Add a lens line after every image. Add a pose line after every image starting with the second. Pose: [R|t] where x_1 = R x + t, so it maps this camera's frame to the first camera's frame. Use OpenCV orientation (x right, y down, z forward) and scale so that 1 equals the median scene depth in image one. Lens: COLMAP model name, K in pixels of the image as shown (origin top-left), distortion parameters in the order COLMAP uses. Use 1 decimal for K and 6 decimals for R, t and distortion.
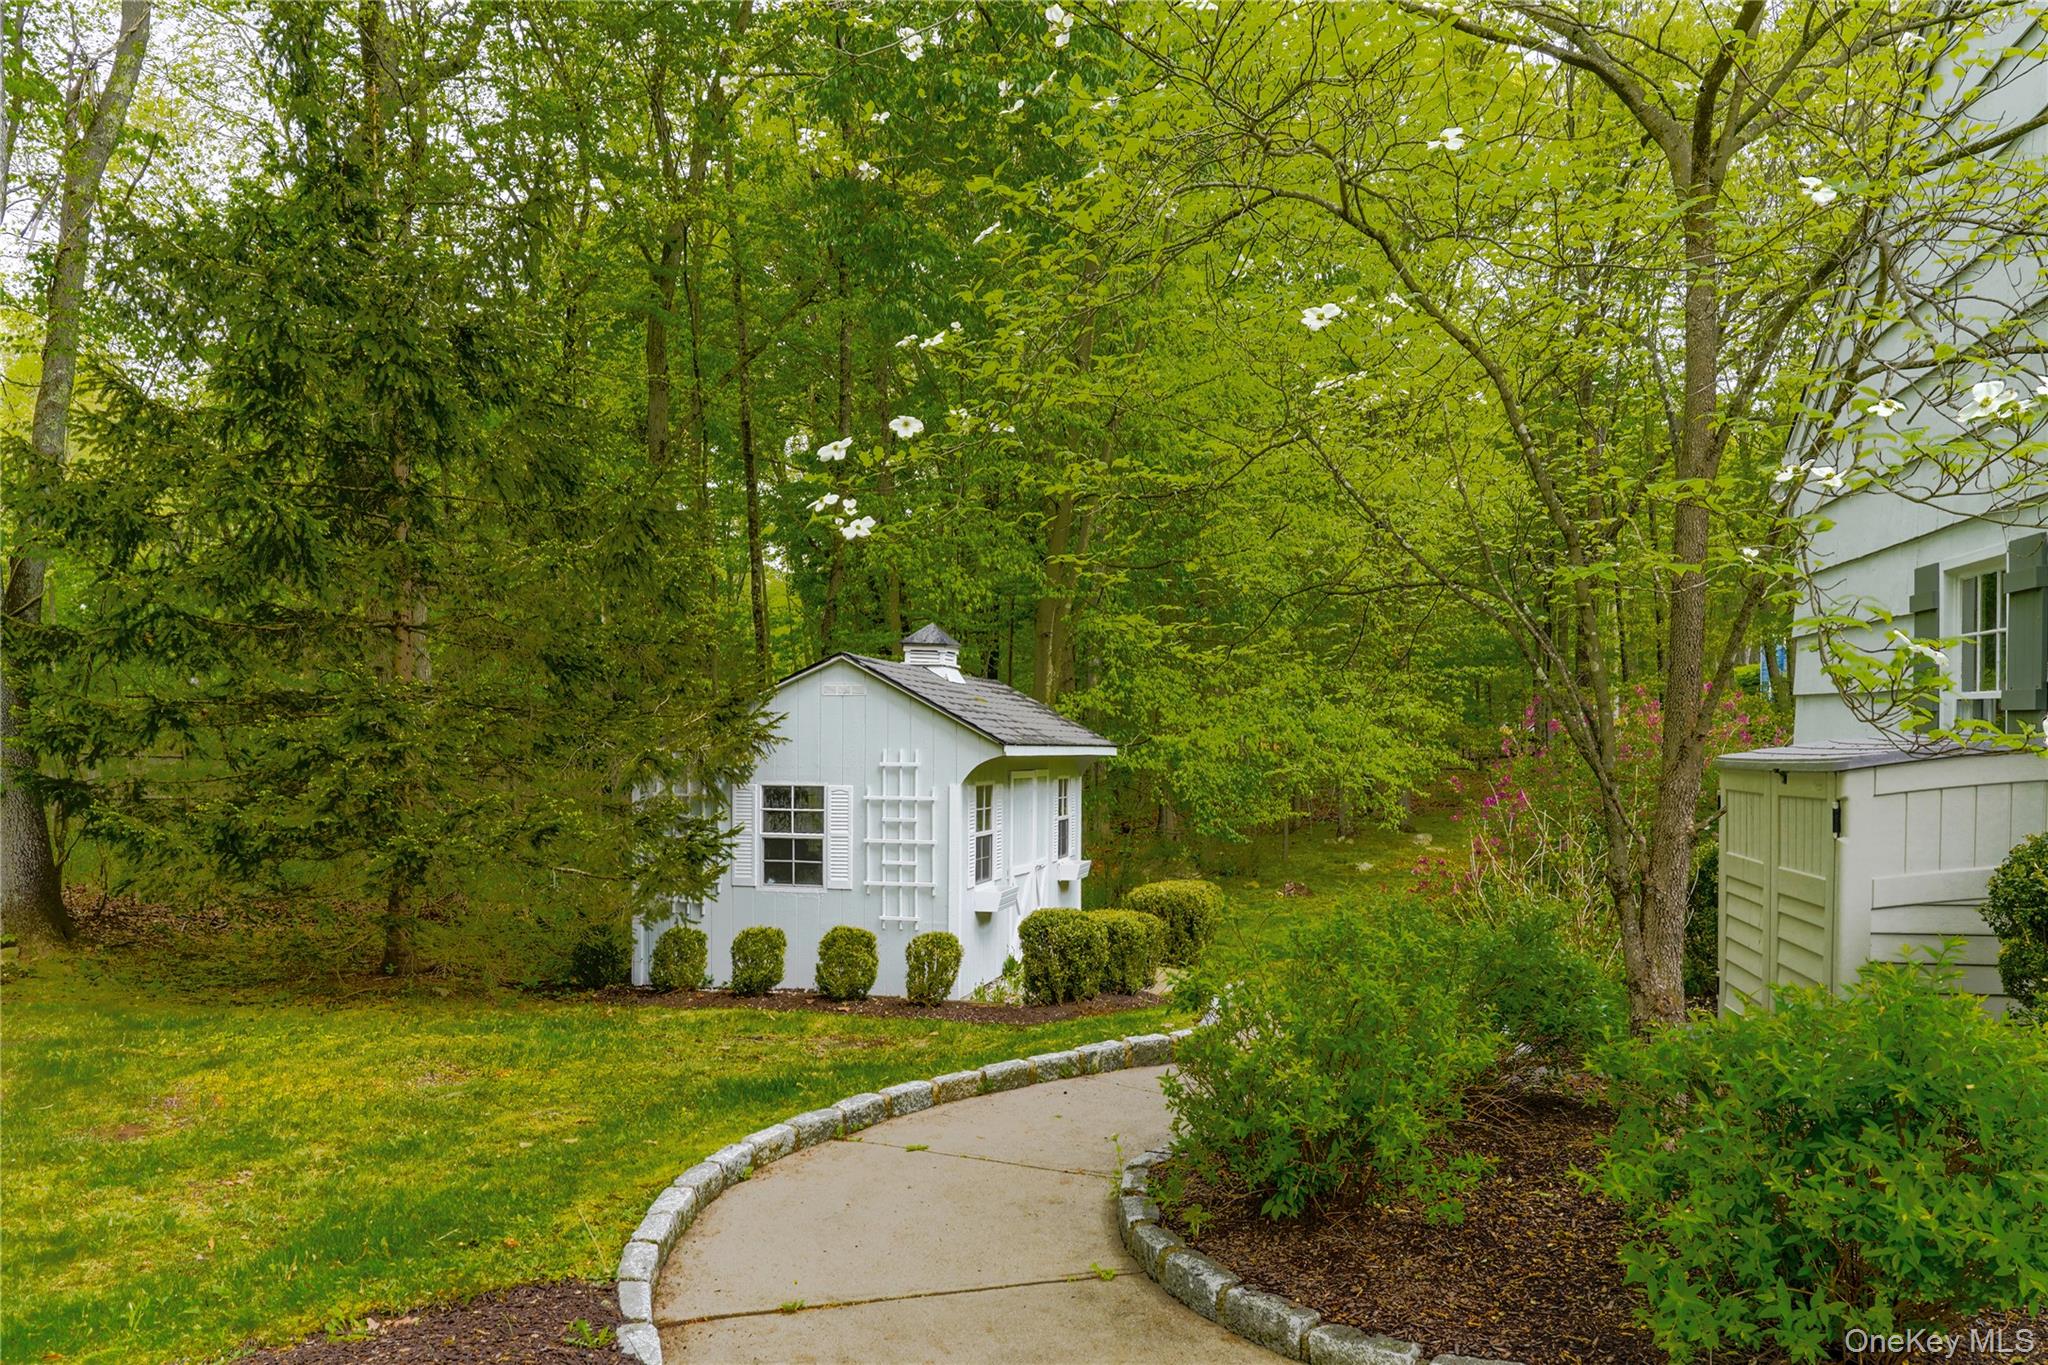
lens RADIAL K [[1417.1, 0, 1023.9], [0, 1417.1, 745.1], [0, 0, 1]] dist [-0.000594, -0.000031]
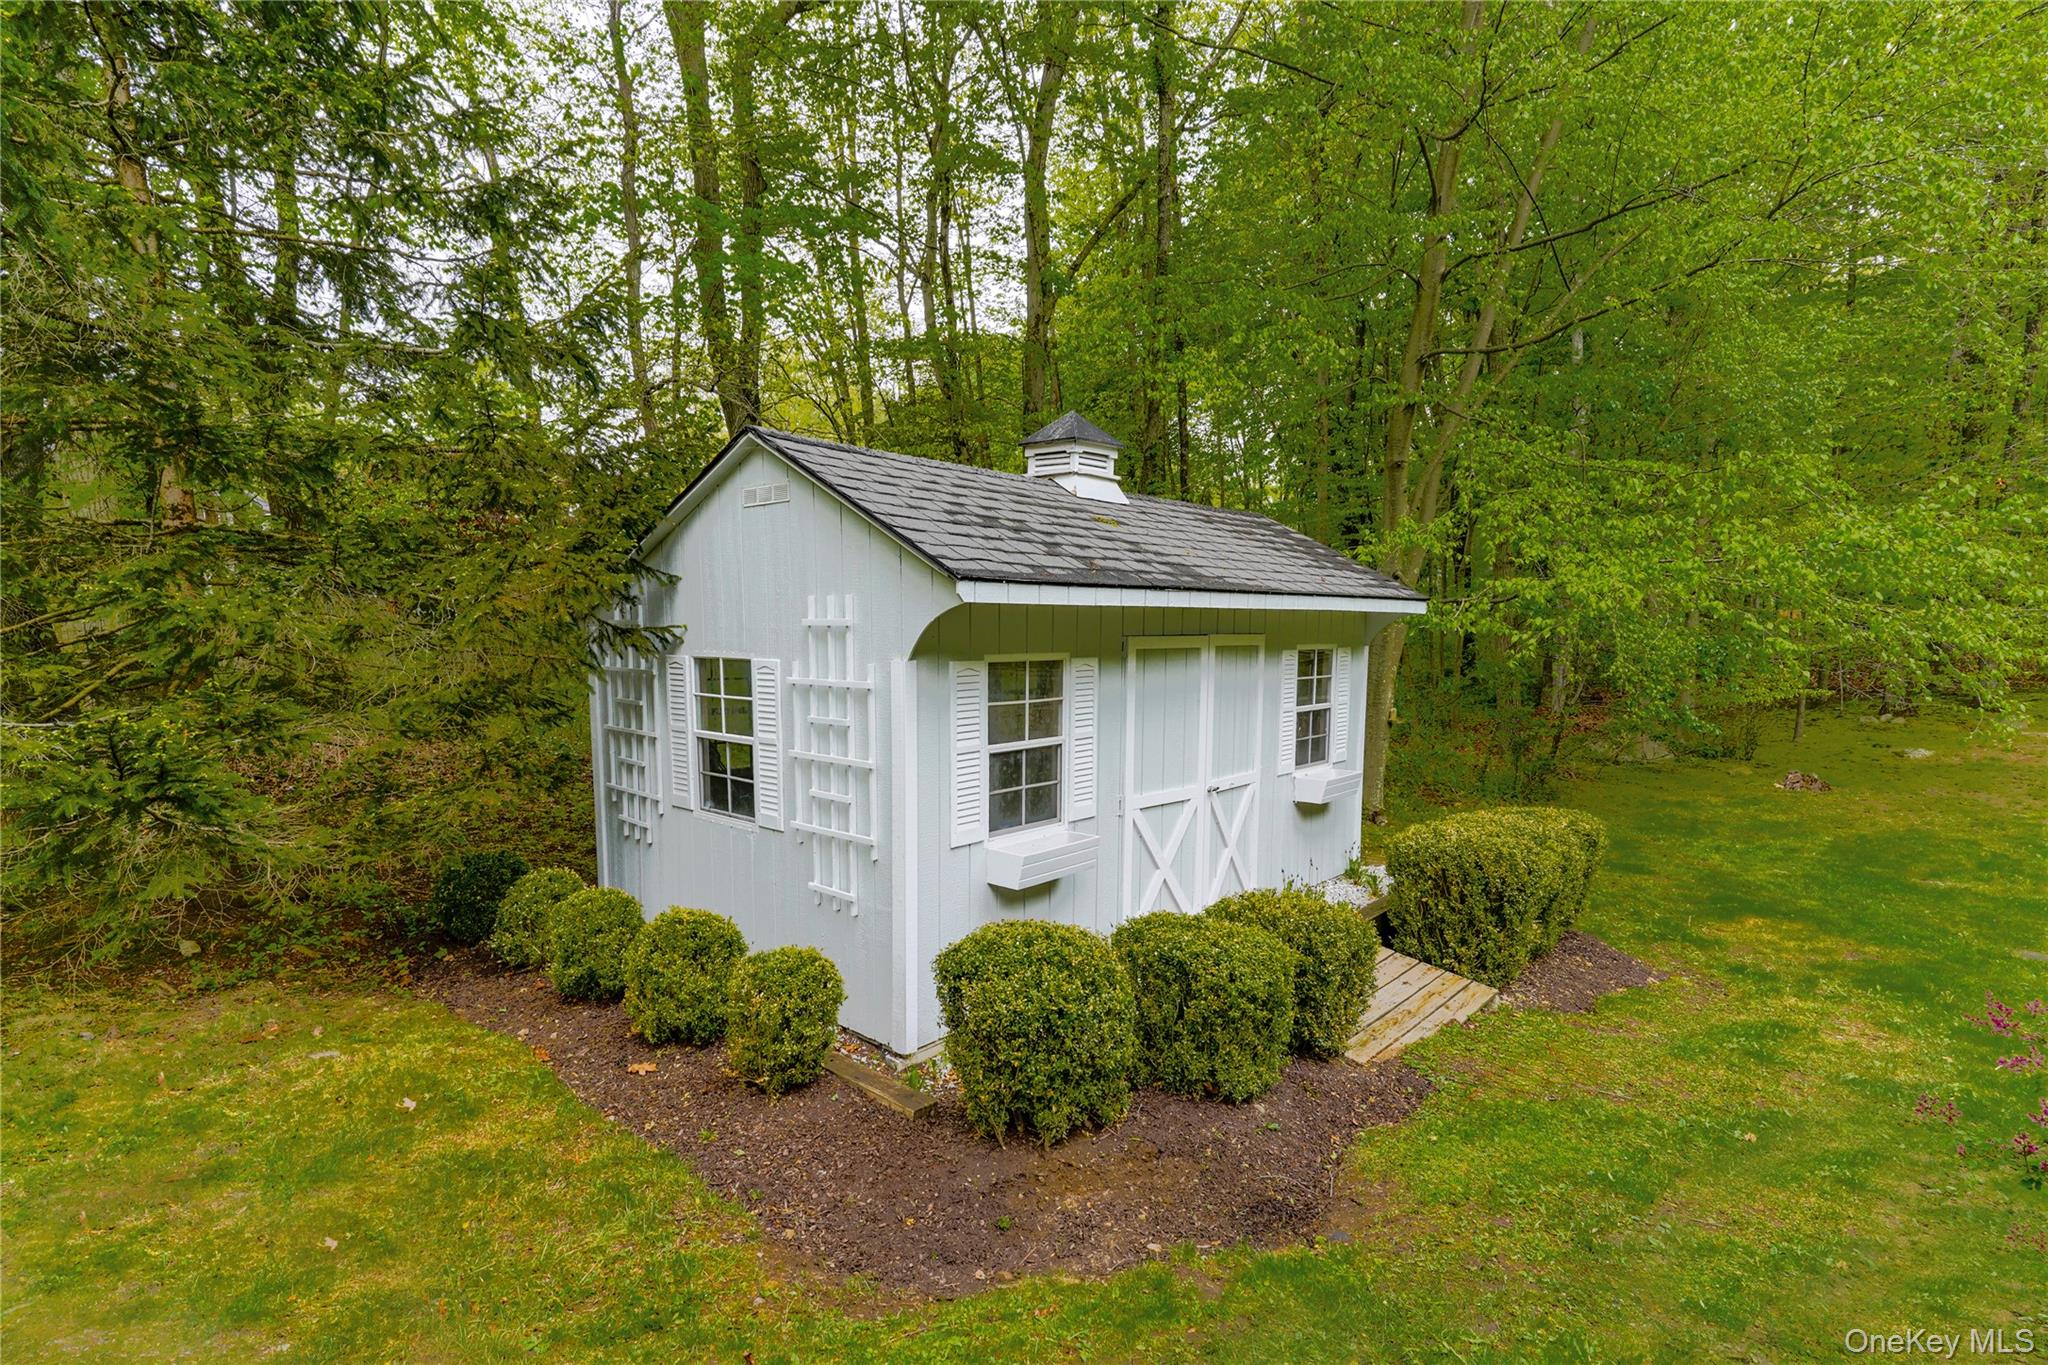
lens RADIAL K [[971.3, 0, 1023.2], [0, 971.3, 728.4], [0, 0, 1]] dist [0.025553, 0.000031]
pose [[0.876846, 0.040591, -0.479056, 0.163227], [0.009720, 0.994729, 0.102076, 0.016677], [0.480674, -0.094161, 0.871829, 0.684526]]
